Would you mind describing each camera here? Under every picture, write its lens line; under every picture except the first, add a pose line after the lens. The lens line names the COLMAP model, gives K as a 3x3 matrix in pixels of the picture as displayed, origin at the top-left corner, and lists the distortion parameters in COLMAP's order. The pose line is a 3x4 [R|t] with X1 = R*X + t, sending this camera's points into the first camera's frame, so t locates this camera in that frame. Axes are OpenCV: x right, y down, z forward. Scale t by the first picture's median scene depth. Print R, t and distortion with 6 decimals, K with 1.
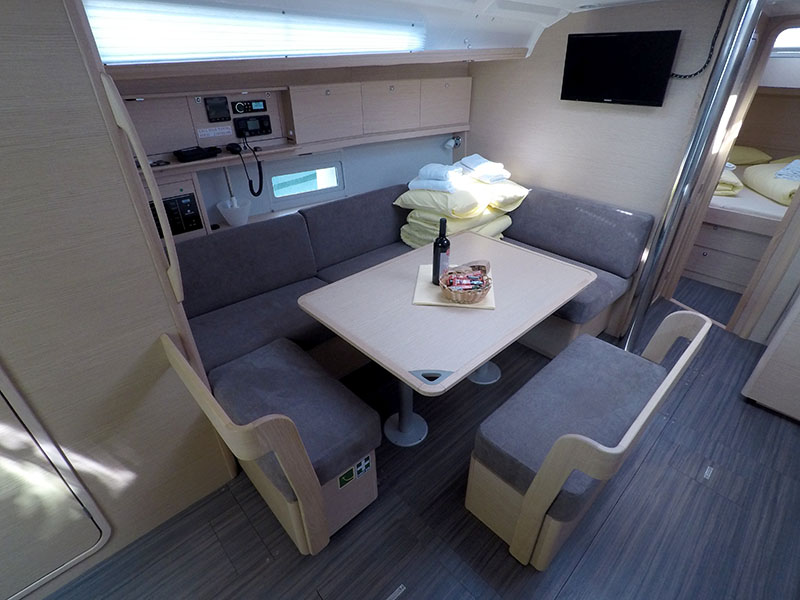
lens RADIAL K [[407.4, 0, 400.0], [0, 407.4, 300.0], [0, 0, 1]] dist [-0.007965, 0.000749]
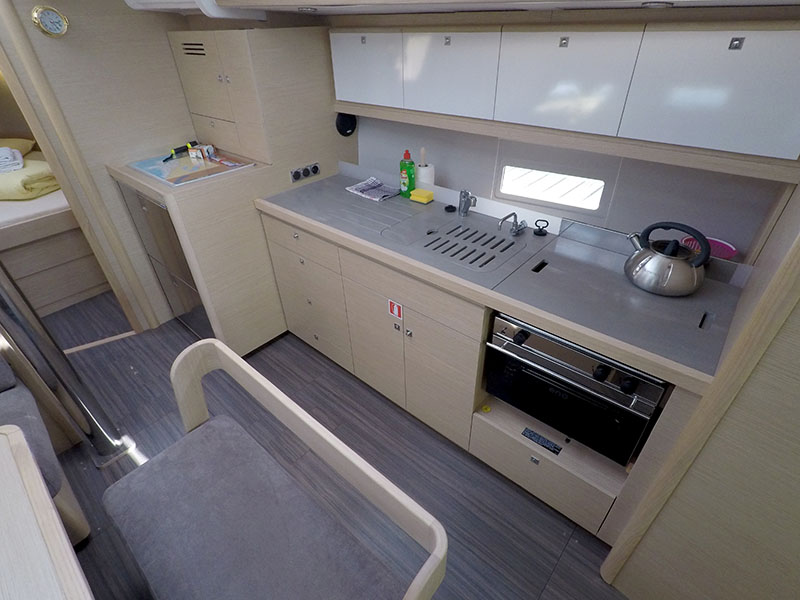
lens RADIAL K [[407.4, 0, 400.0], [0, 407.4, 300.0], [0, 0, 1]] dist [-0.007965, 0.000749]
pose [[-0.083508, -0.571147, 0.816589, 0.080673], [0.543689, 0.660627, 0.517663, -0.143030], [-0.835122, 0.487199, 0.255358, 0.297460]]
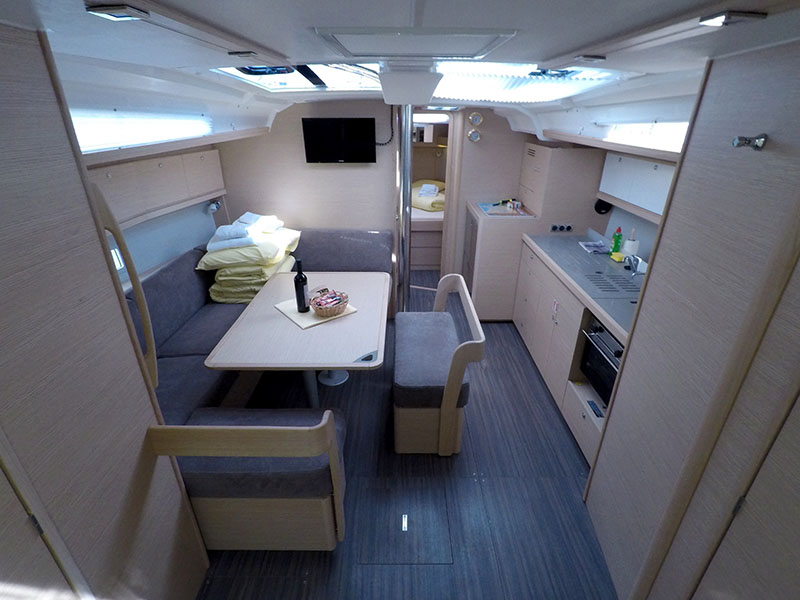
lens RADIAL K [[407.4, 0, 400.0], [0, 407.4, 300.0], [0, 0, 1]] dist [-0.007965, 0.000749]
pose [[0.693808, -0.298834, 0.655231, -0.406304], [0.370713, 0.928236, 0.030806, -0.001381], [-0.617416, 0.221529, 0.754800, -0.101438]]
